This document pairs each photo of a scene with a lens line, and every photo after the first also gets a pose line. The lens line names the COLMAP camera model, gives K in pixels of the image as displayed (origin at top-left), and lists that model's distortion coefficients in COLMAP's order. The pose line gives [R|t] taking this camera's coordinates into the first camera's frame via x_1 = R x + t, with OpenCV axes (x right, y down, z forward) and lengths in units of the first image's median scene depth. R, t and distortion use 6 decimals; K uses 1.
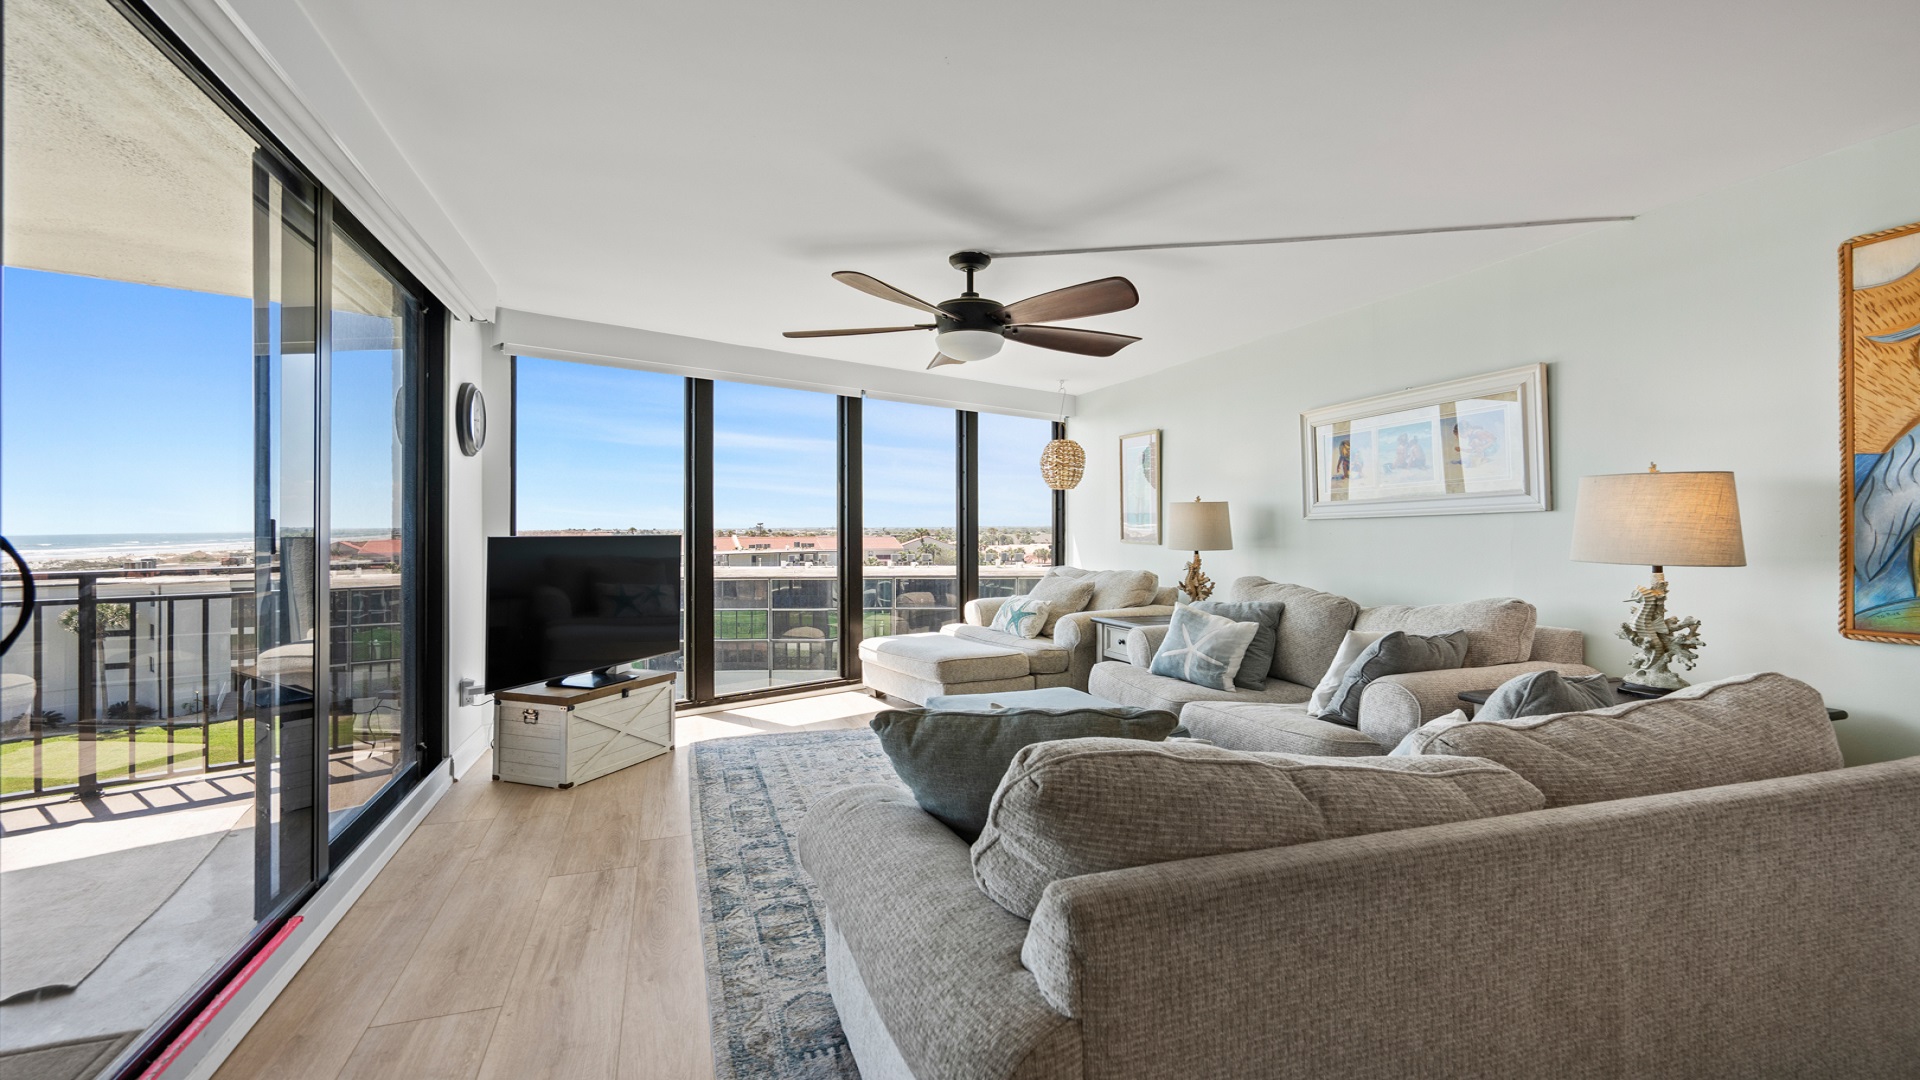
lens RADIAL K [[877.6, 0, 958.2], [0, 877.6, 531.0], [0, 0, 1]] dist [-0.006273, 0.002662]
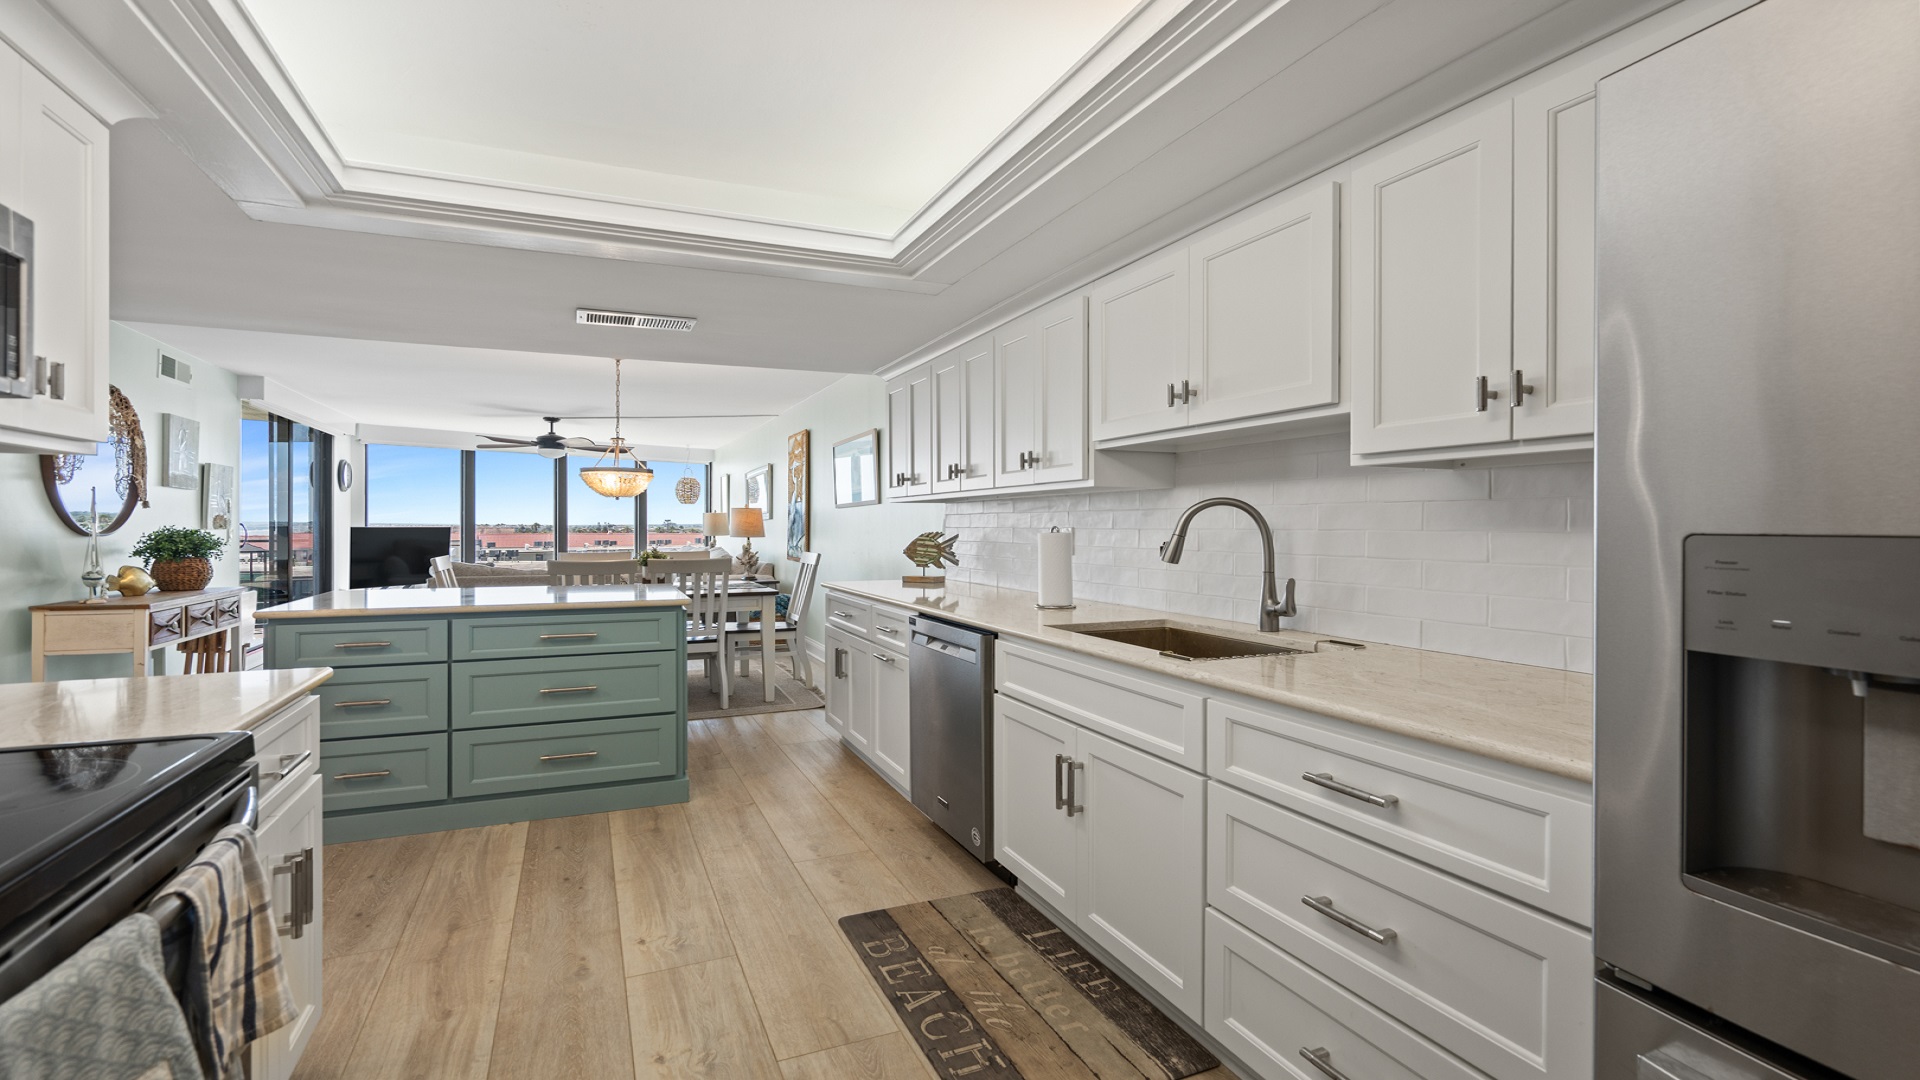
lens RADIAL K [[877.6, 0, 965.5], [0, 877.6, 527.3], [0, 0, 1]] dist [-0.006273, 0.002662]
pose [[0.995205, 0.005590, 0.097655, 0.836097], [-0.005391, 0.999983, -0.002297, 0.004596], [-0.097666, 0.001760, 0.995218, -1.432892]]
